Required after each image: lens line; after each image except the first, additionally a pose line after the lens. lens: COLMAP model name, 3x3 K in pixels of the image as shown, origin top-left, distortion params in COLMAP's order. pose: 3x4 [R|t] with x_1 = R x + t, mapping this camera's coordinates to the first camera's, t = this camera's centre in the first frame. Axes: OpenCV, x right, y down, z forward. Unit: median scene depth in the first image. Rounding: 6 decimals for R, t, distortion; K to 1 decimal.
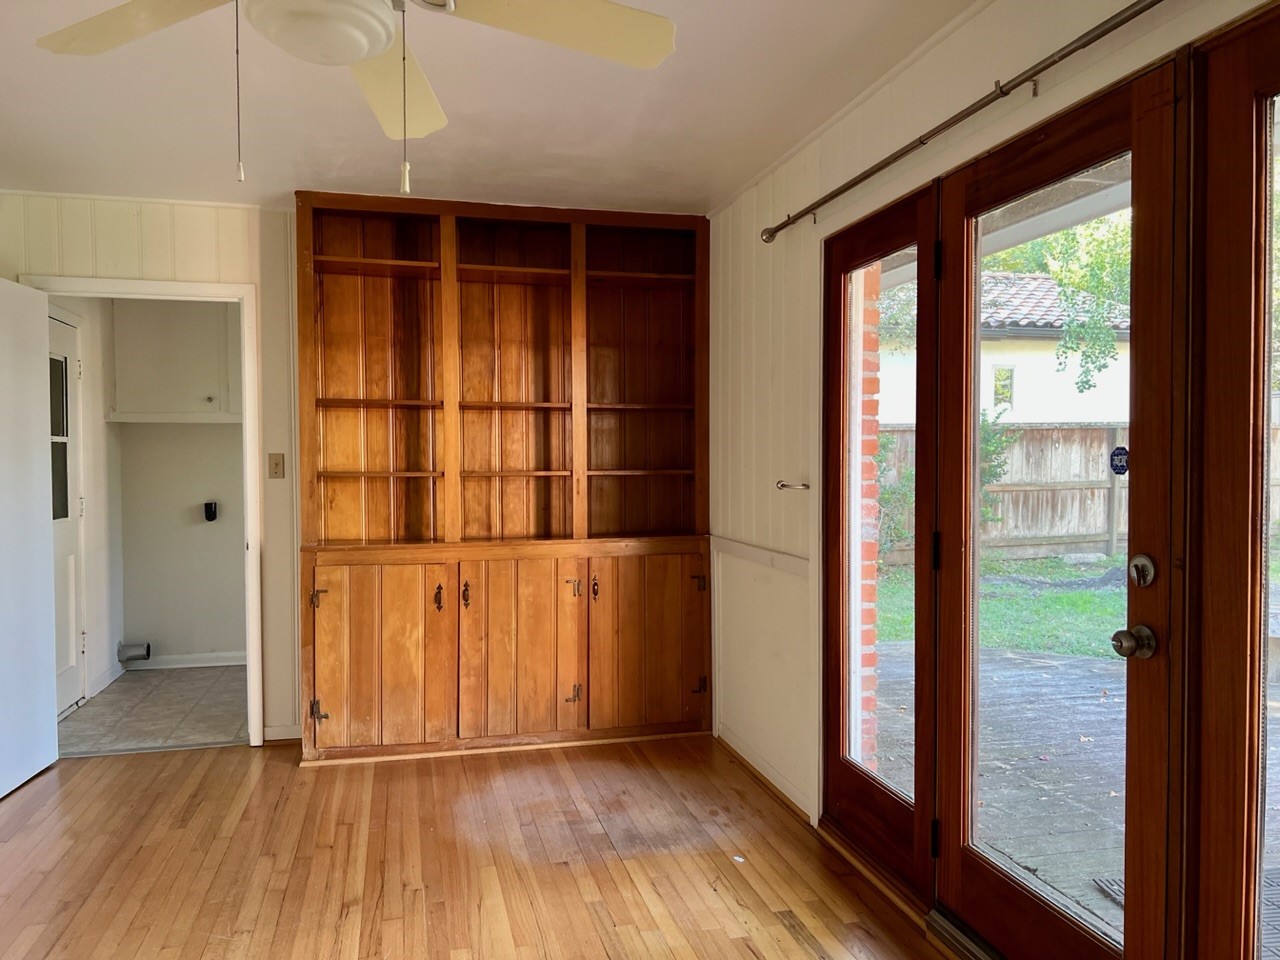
lens RADIAL K [[952.7, 0, 641.3], [0, 952.7, 481.6], [0, 0, 1]] dist [0.057270, -0.064676]
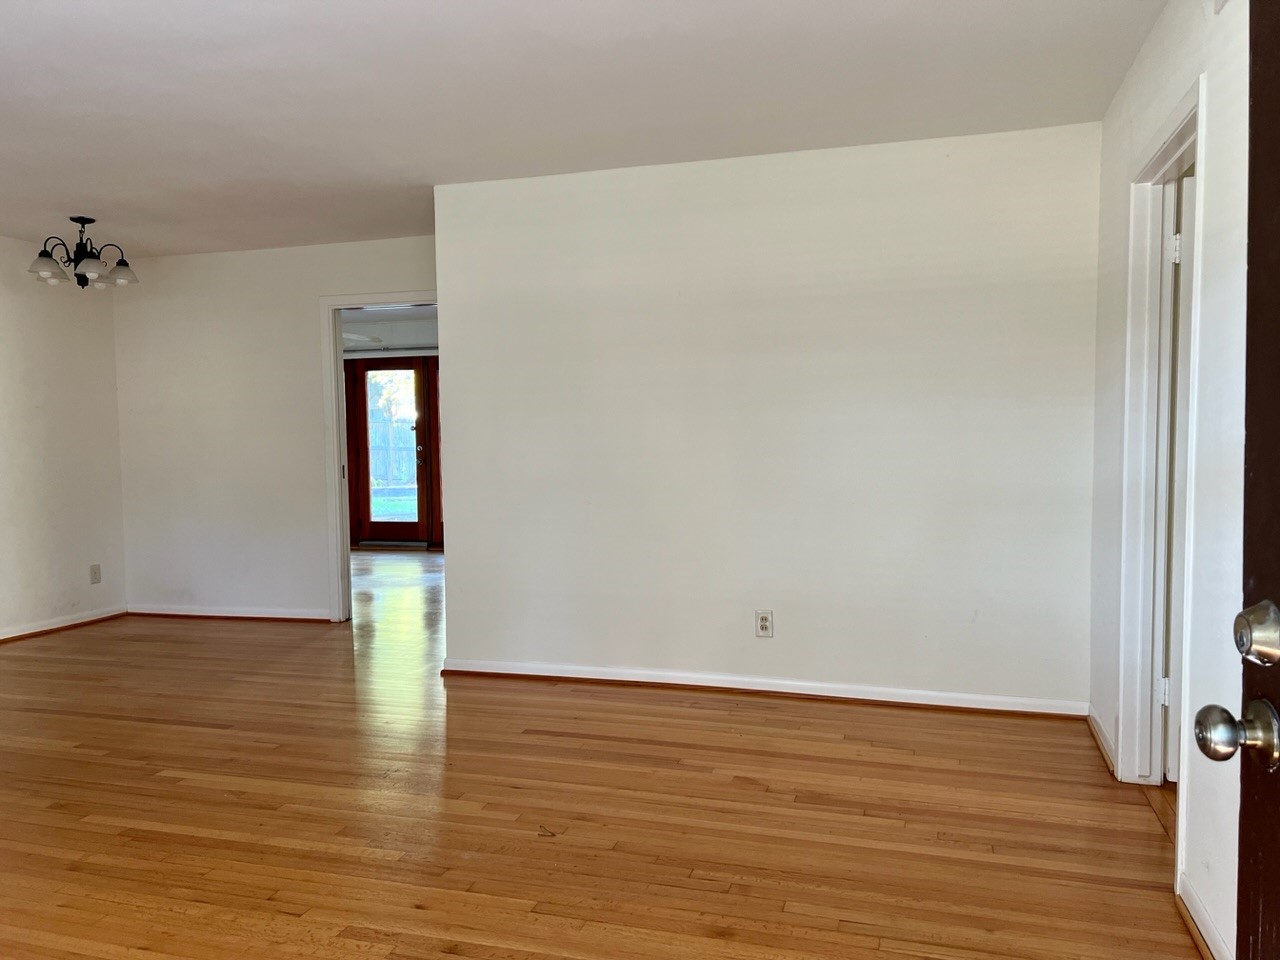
lens RADIAL K [[952.7, 0, 654.1], [0, 952.7, 480.5], [0, 0, 1]] dist [0.057270, -0.064676]
pose [[0.497854, -0.045122, 0.866086, -1.607674], [0.031080, 0.998932, 0.034177, 0.058329], [-0.866704, 0.009903, 0.498725, -1.302121]]
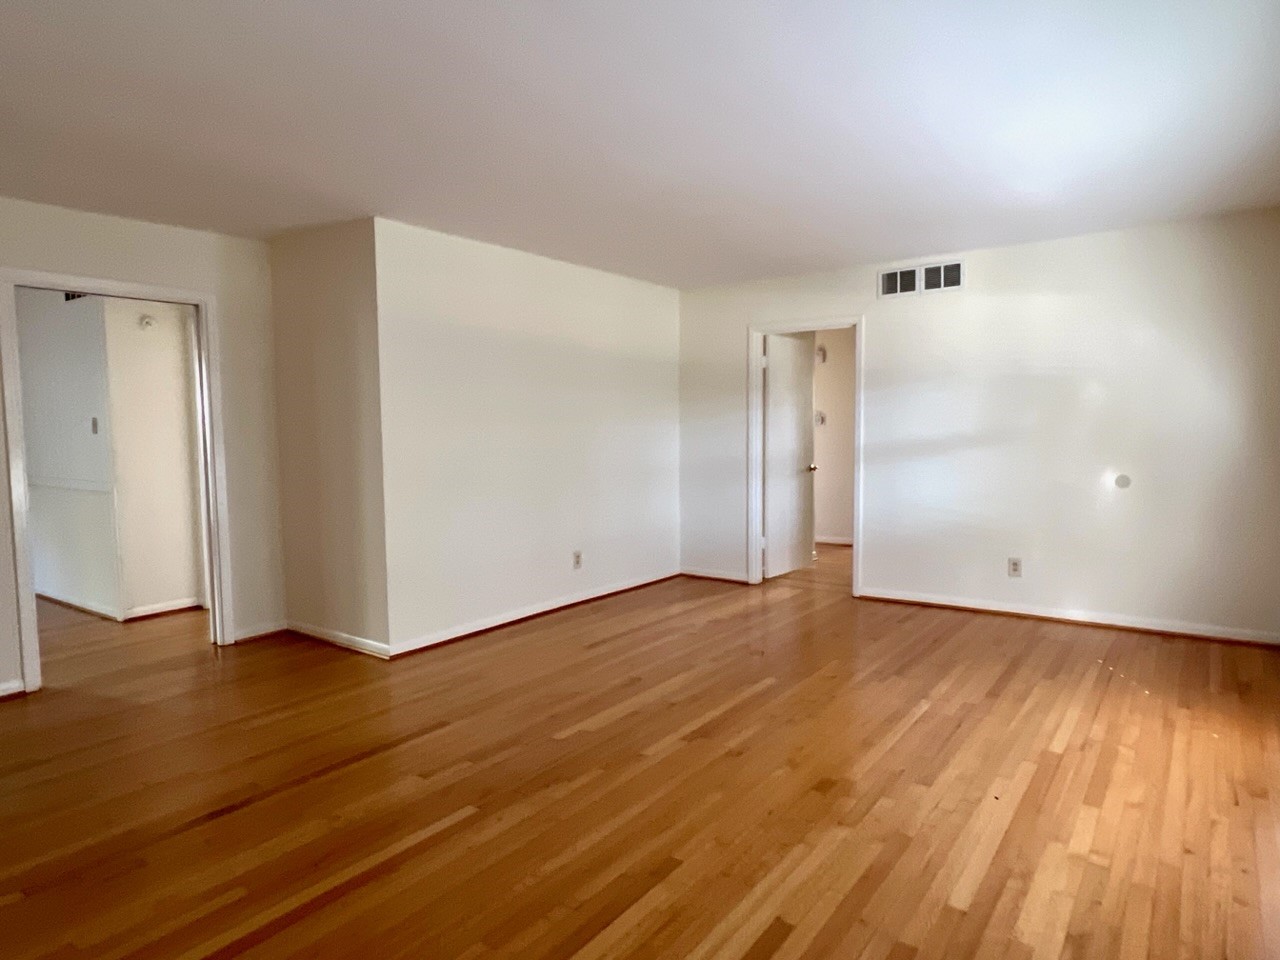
lens RADIAL K [[785.5, 0, 639.2], [0, 785.5, 481.2], [0, 0, 1]] dist [0.001178, -0.006993]
pose [[-0.642776, -0.042998, 0.764846, -1.749059], [0.036420, 0.995579, 0.086577, 0.006915], [-0.765188, 0.083505, -0.638369, -0.086618]]
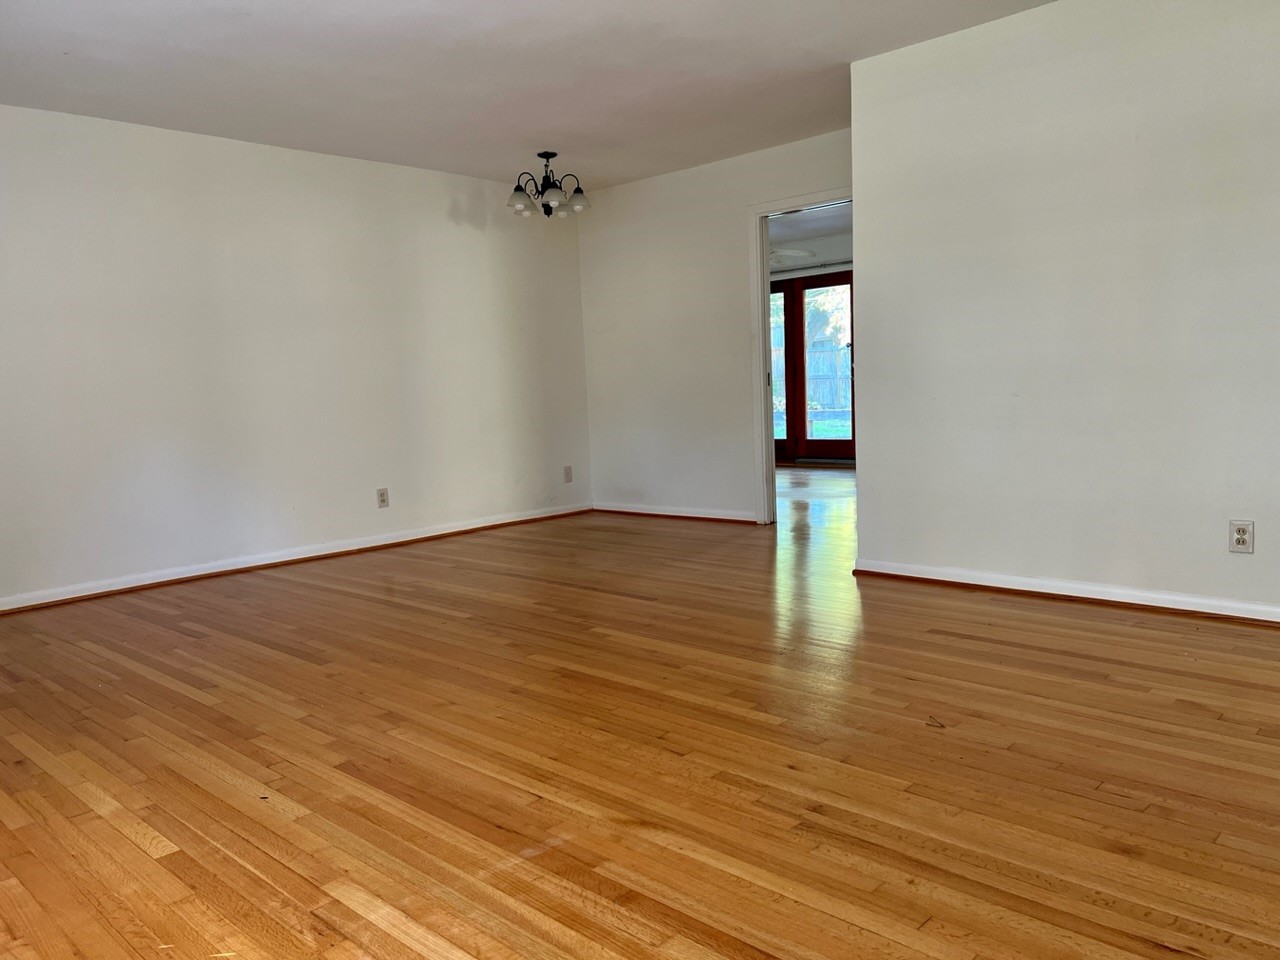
lens RADIAL K [[952.7, 0, 645.0], [0, 952.7, 489.0], [0, 0, 1]] dist [0.057270, -0.064676]
pose [[0.838393, -0.091874, 0.537267, -1.554686], [0.051181, 0.994607, 0.090213, 0.108820], [-0.542657, -0.048136, 0.838574, -1.316686]]
